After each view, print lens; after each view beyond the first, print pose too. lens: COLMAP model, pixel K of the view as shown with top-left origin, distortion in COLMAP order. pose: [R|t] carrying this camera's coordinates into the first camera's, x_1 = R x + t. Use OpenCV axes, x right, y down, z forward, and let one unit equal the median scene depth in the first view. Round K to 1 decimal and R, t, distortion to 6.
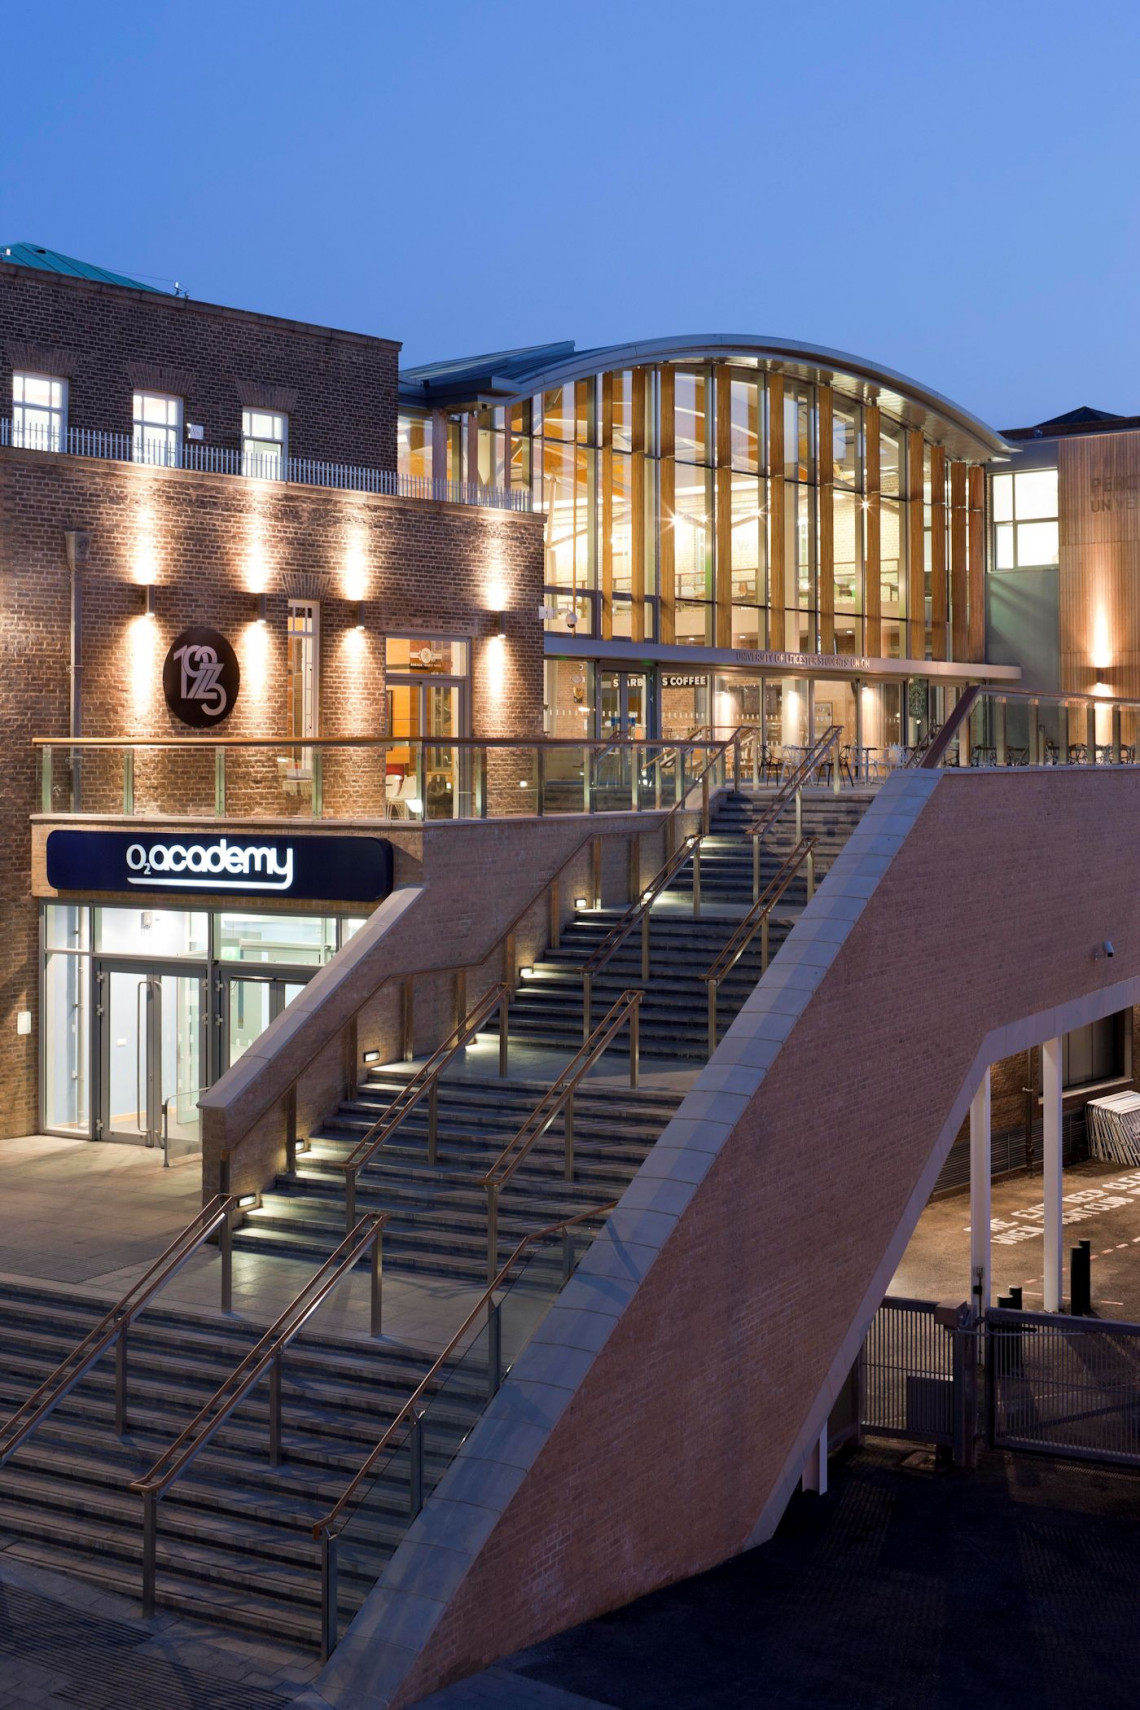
lens RADIAL K [[2149.8, 0, 572.5], [0, 2149.8, 667.6], [0, 0, 1]] dist [-0.071689, 0.066554]
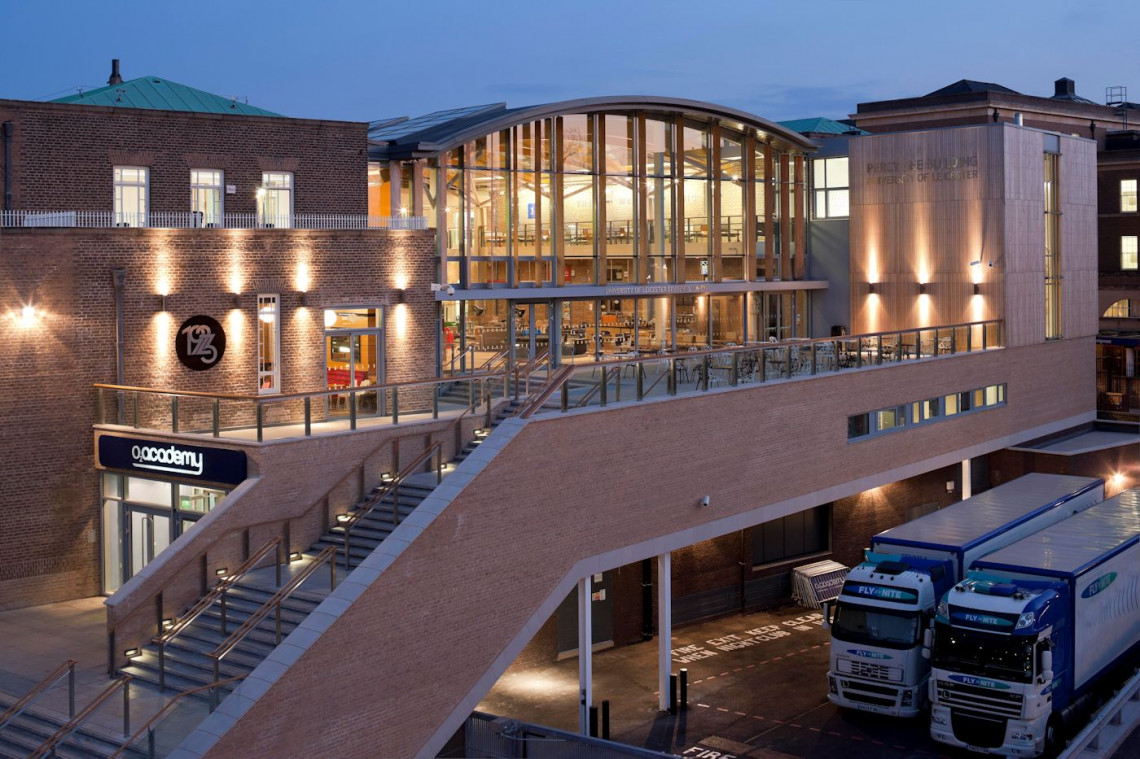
lens RADIAL K [[1428.3, 0, 569.2], [0, 1428.3, 264.7], [0, 0, 1]] dist [-0.044006, -0.019076]
pose [[0.988817, -0.007549, -0.148945, 0.340316], [0.014219, 0.998941, 0.043768, -0.118452], [0.148457, -0.045396, 0.987876, -0.148737]]
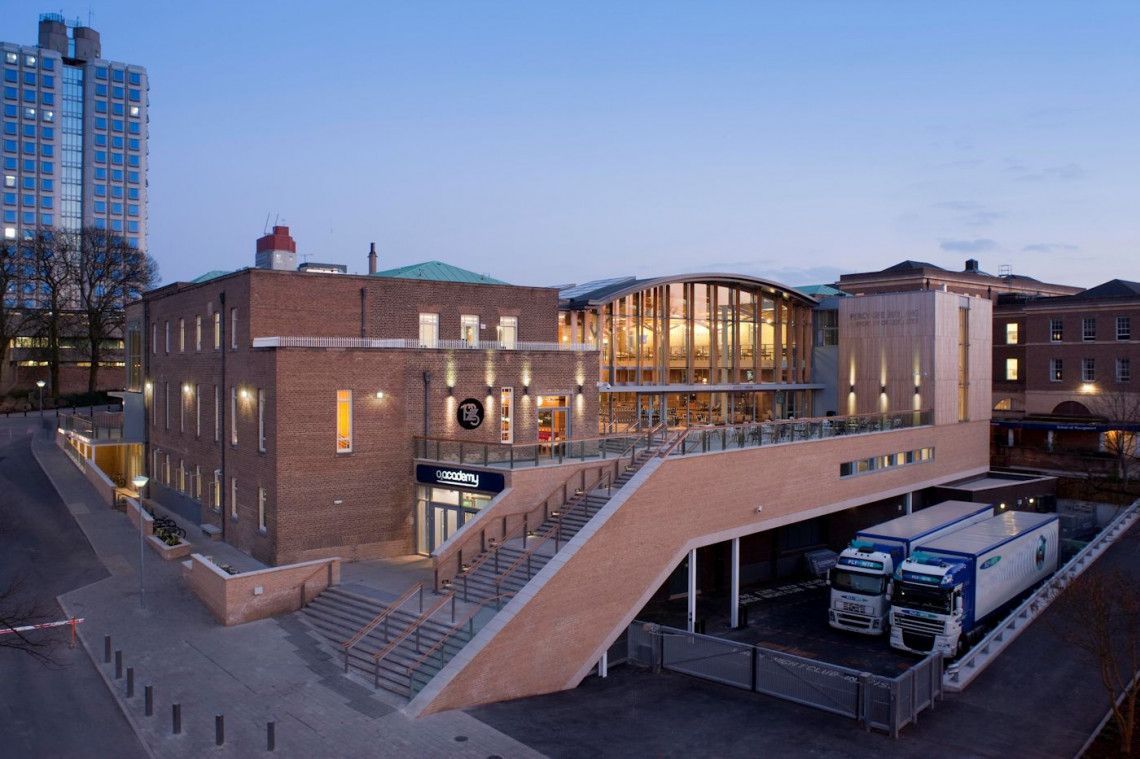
lens RADIAL K [[909.4, 0, 570.0], [0, 909.4, 379.5], [0, 0, 1]] dist [-0.059570, 0.010363]
pose [[0.973423, 0.006661, -0.228916, 0.304832], [0.005247, 0.998666, 0.051372, -0.124953], [0.228953, -0.051208, 0.972090, -0.303983]]
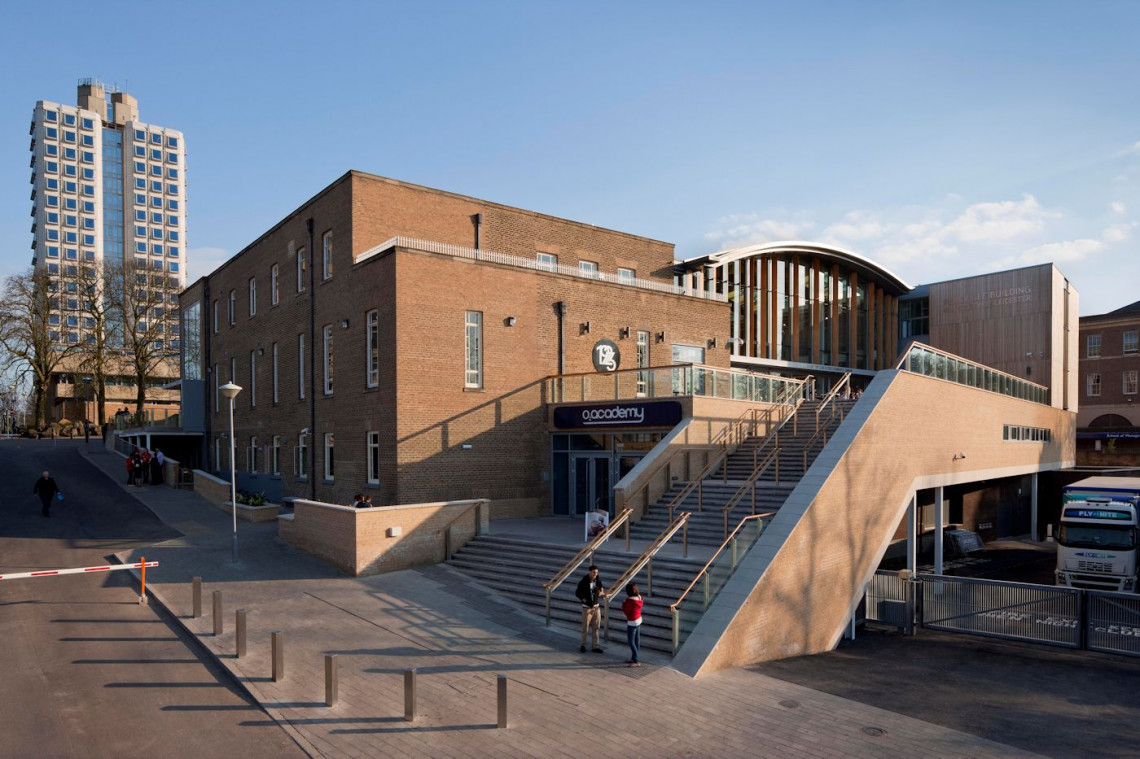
lens RADIAL K [[761.9, 0, 562.3], [0, 761.9, 463.0], [0, 0, 1]] dist [-0.003390, 0.000262]
pose [[0.979004, 0.001418, -0.203837, -0.031438], [0.010772, 0.998219, 0.058679, 0.089453], [0.203557, -0.059643, 0.977245, 0.025223]]
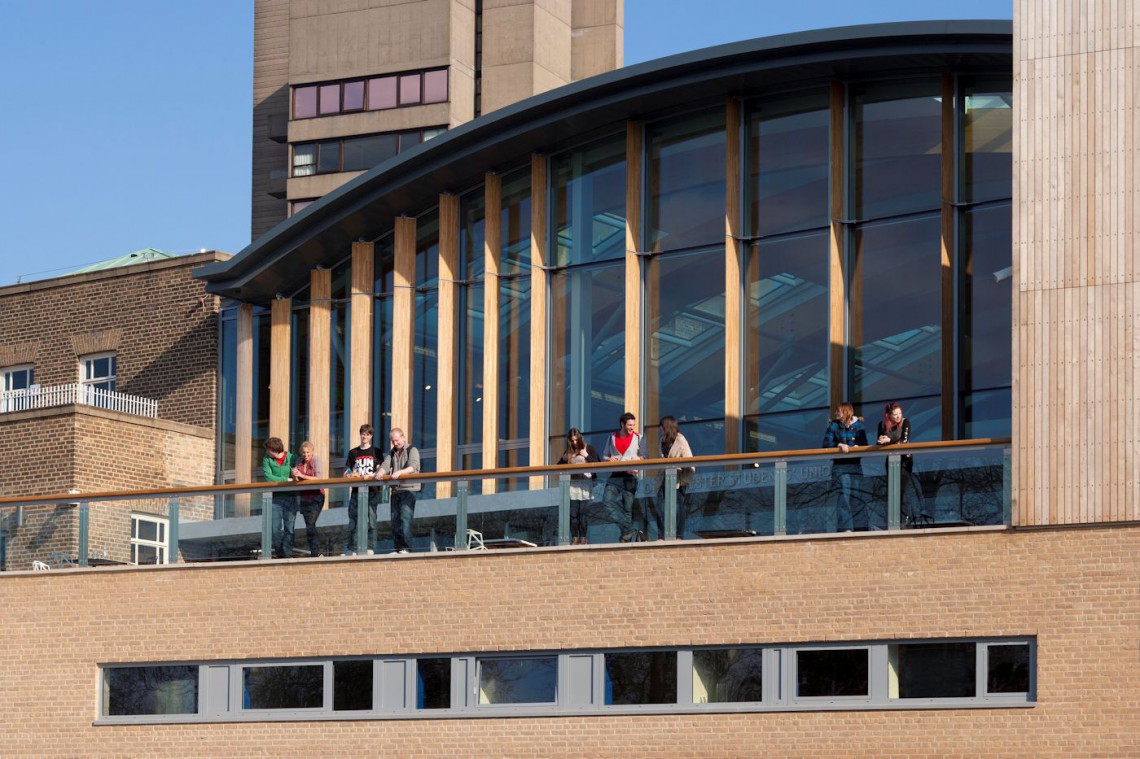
lens RADIAL K [[2809.4, 0, 568.8], [0, 2809.4, 728.7], [0, 0, 1]] dist [0.041454, -0.028693]
pose [[0.073091, -0.054739, -0.995822, 1.752534], [0.032020, 0.998107, -0.052514, 0.214436], [0.996811, -0.028048, 0.074706, 1.460960]]
